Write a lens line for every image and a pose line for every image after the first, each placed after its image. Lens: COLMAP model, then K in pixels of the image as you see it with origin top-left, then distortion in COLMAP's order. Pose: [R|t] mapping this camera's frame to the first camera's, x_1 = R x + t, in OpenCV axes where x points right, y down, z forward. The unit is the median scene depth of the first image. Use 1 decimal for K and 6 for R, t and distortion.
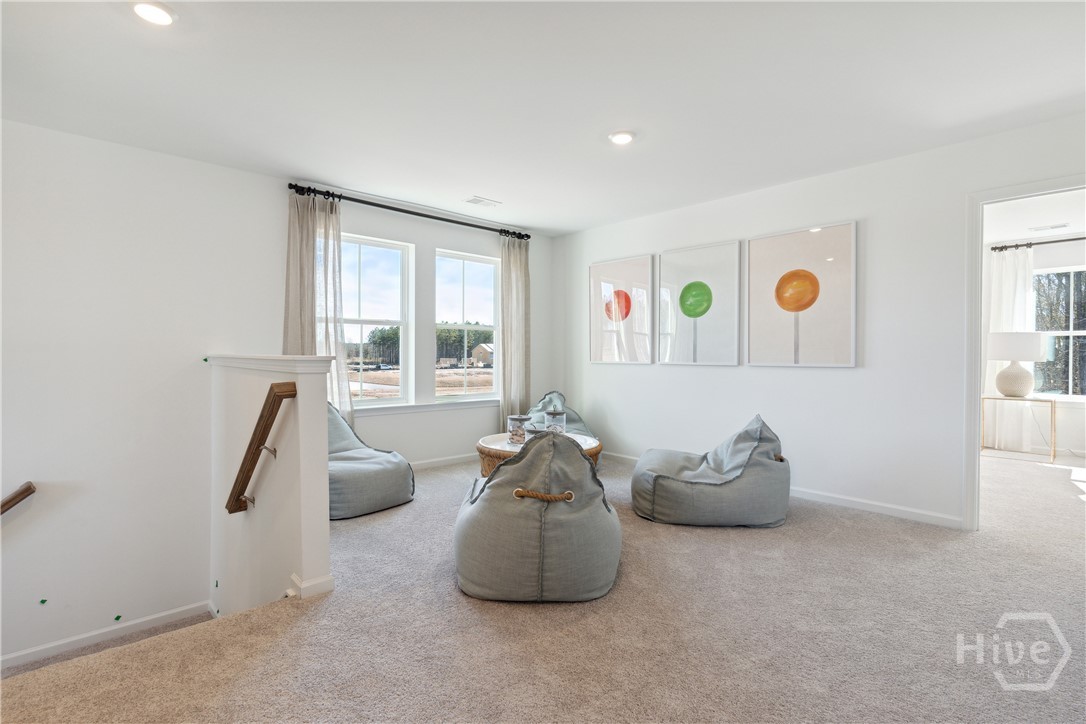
lens RADIAL K [[517.0, 0, 546.8], [0, 517.0, 359.5], [0, 0, 1]] dist [0.000850, -0.000448]
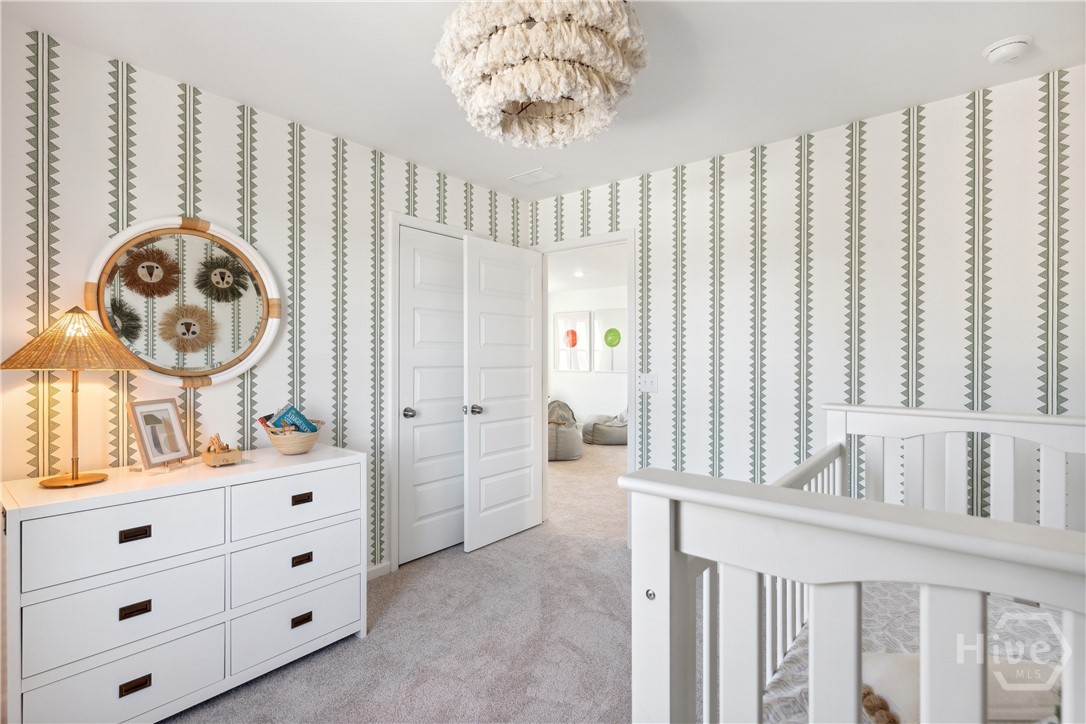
lens RADIAL K [[517.0, 0, 541.1], [0, 517.0, 356.7], [0, 0, 1]] dist [0.000850, -0.000448]
pose [[0.991812, -0.002773, 0.127680, -0.858010], [0.003521, 0.999978, -0.005633, -0.144767], [-0.127662, 0.006036, 0.991799, -3.392352]]
